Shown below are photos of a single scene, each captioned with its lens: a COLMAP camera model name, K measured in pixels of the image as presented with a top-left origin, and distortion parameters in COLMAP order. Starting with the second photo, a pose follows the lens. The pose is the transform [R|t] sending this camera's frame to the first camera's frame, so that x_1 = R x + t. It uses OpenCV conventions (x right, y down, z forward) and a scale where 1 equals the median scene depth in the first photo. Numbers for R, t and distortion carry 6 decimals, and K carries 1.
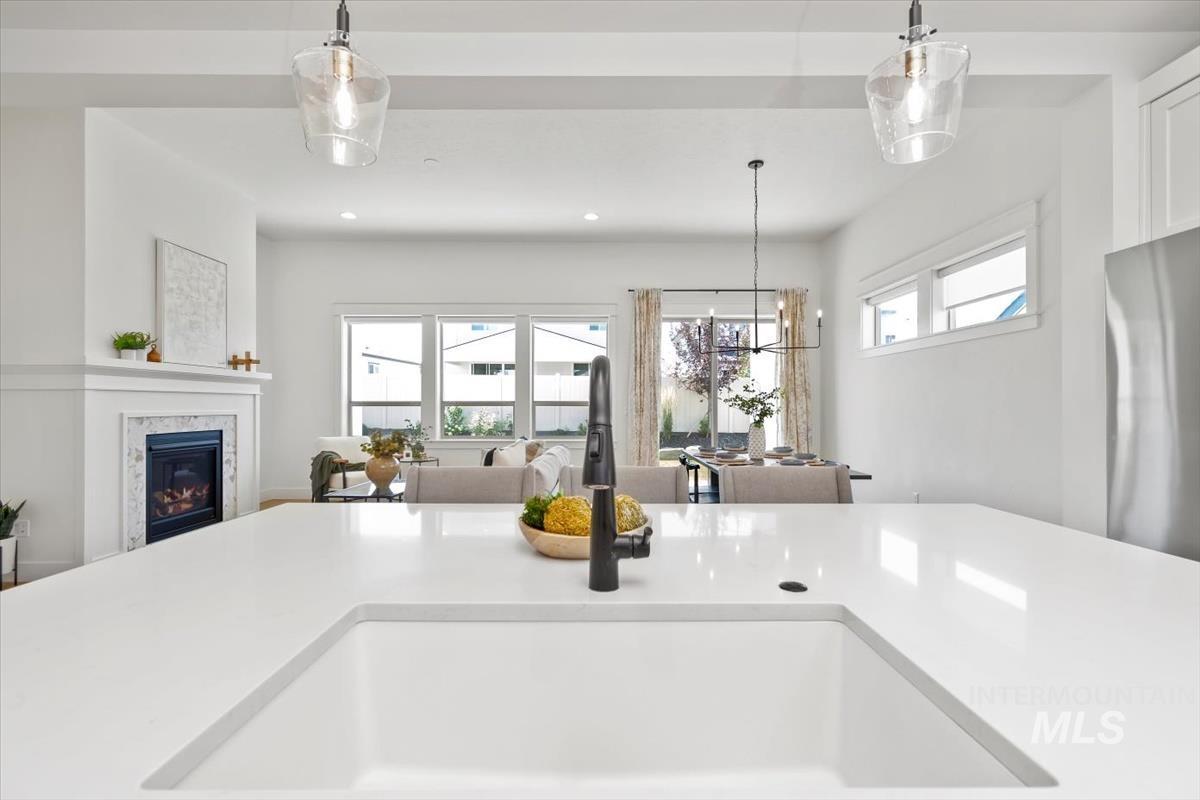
lens RADIAL K [[532.6, 0, 600.3], [0, 532.6, 405.5], [0, 0, 1]] dist [0.001986, 0.000389]
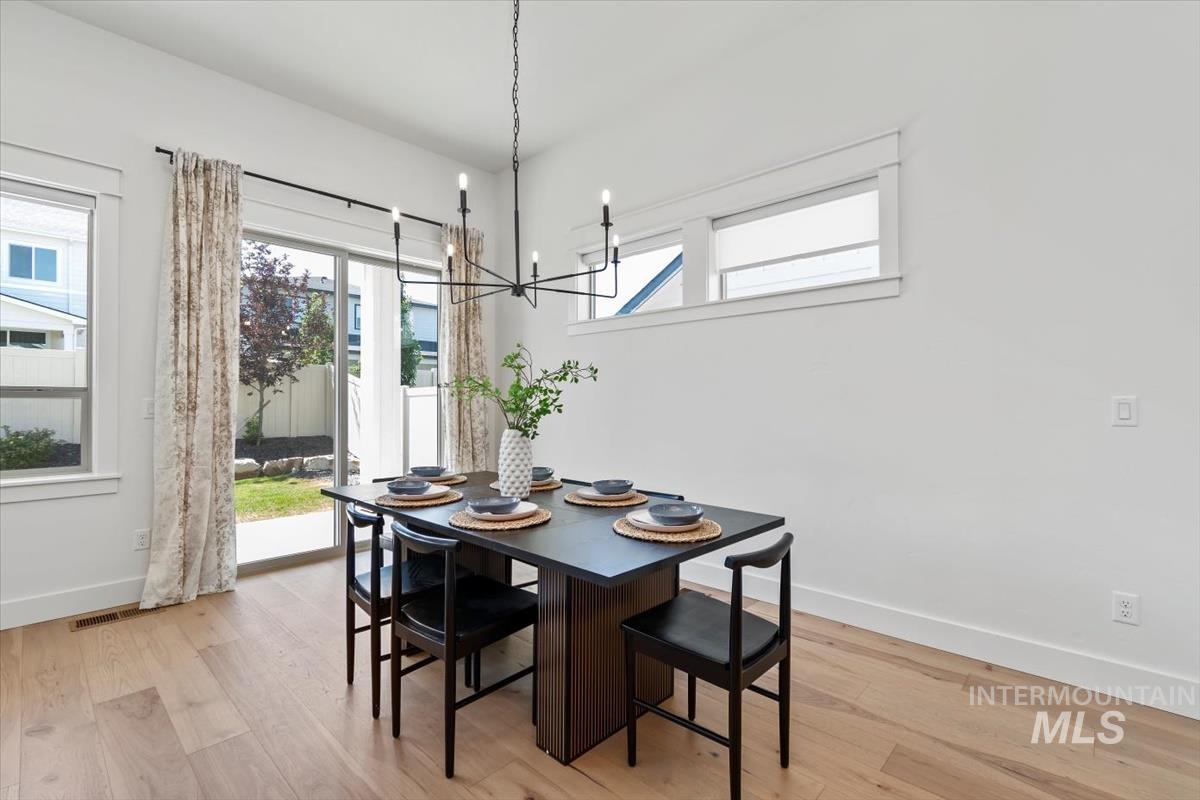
lens RADIAL K [[536.2, 0, 597.8], [0, 536.2, 397.3], [0, 0, 1]] dist [0.012285, -0.000138]
pose [[0.691480, 0.007260, 0.722359, -0.027911], [-0.001123, 0.999959, -0.008975, 0.005869], [-0.722395, 0.005394, 0.691460, 0.539824]]
